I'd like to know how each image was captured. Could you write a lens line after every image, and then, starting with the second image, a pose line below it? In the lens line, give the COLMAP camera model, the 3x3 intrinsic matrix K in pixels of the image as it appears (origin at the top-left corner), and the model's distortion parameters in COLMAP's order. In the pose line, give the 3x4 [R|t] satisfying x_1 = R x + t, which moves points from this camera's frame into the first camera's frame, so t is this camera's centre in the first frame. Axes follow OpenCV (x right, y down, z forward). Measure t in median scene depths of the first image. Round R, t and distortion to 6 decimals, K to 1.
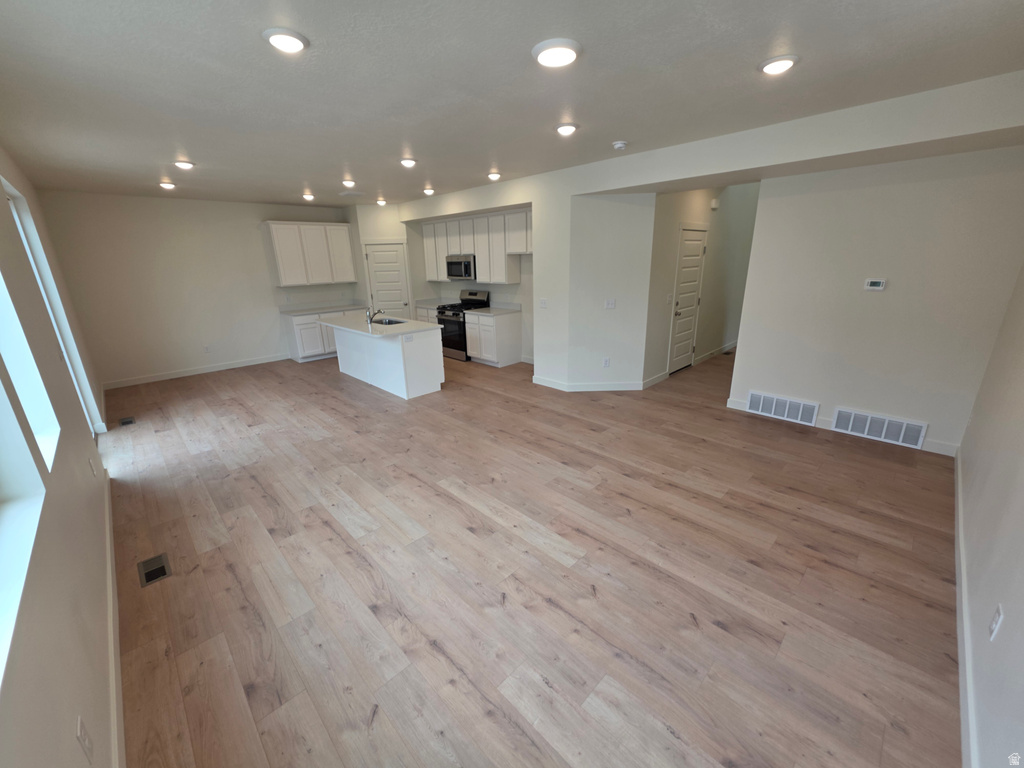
lens RADIAL K [[406.8, 0, 512.0], [0, 406.8, 384.0], [0, 0, 1]] dist [0.003492, 0.000292]
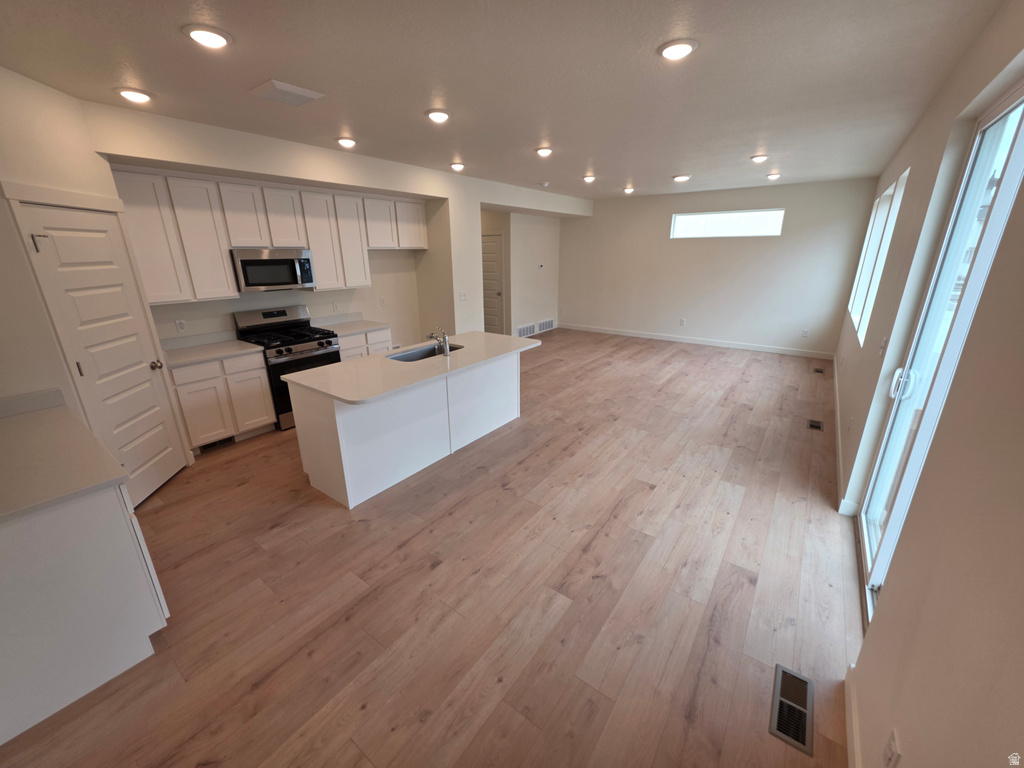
lens RADIAL K [[406.8, 0, 512.0], [0, 406.8, 384.0], [0, 0, 1]] dist [0.003492, 0.000292]
pose [[-0.159423, -0.284249, 0.945403, -1.332333], [0.304296, 0.896873, 0.320971, -0.384396], [-0.939143, 0.338852, -0.056486, 1.326674]]
